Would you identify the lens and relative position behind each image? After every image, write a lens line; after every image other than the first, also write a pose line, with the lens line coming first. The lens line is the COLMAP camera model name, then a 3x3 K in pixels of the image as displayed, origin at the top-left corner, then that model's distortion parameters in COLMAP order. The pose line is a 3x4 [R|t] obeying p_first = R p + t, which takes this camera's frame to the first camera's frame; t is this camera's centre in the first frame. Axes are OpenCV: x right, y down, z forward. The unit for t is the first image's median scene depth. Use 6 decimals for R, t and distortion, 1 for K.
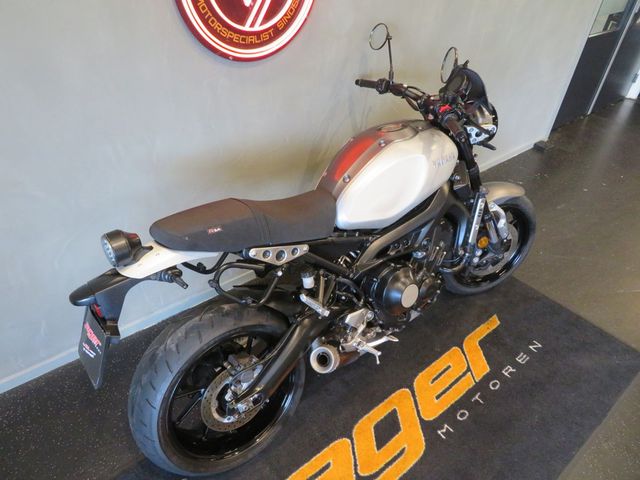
lens RADIAL K [[457.0, 0, 317.4], [0, 457.0, 238.9], [0, 0, 1]] dist [-0.003167, 0.003281]
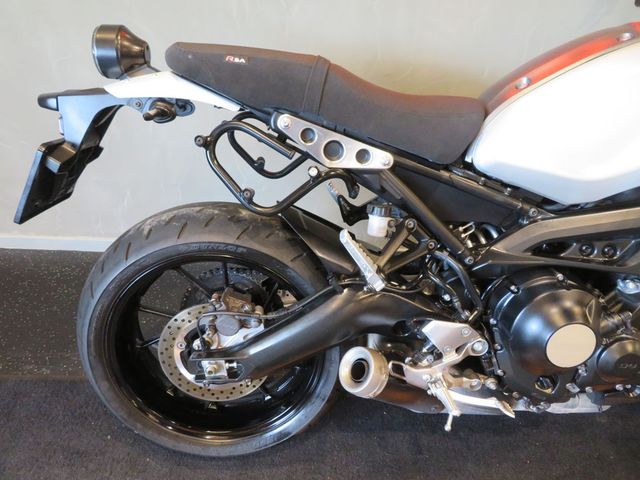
lens RADIAL K [[457.0, 0, 314.4], [0, 457.0, 237.1], [0, 0, 1]] dist [-0.003167, 0.003281]
pose [[0.804963, 0.343004, -0.484131, 0.170918], [-0.379096, 0.925018, 0.025049, 0.104835], [0.456422, 0.163369, 0.874637, 0.401247]]
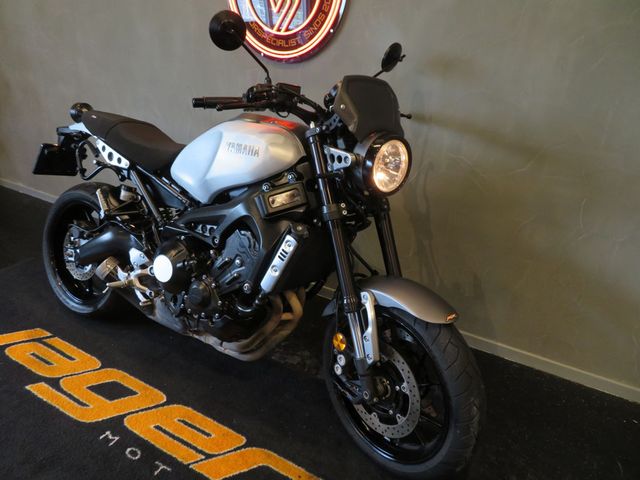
lens RADIAL K [[457.0, 0, 322.2], [0, 457.0, 241.4], [0, 0, 1]] dist [-0.003167, 0.003281]
pose [[0.356318, 0.353410, -0.864950, 1.066480], [-0.583766, 0.807002, 0.089249, -0.187634], [0.729558, 0.473127, 0.493858, 0.724451]]
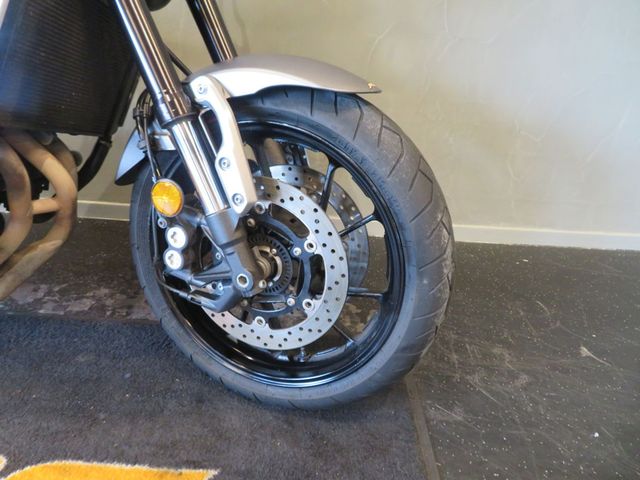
lens RADIAL K [[457.0, 0, 318.5], [0, 457.0, 241.5], [0, 0, 1]] dist [-0.003167, 0.003281]
pose [[0.755901, 0.276127, -0.593606, 0.794940], [-0.405451, 0.909342, -0.093305, 0.027958], [0.514027, 0.311208, 0.799329, 0.986696]]
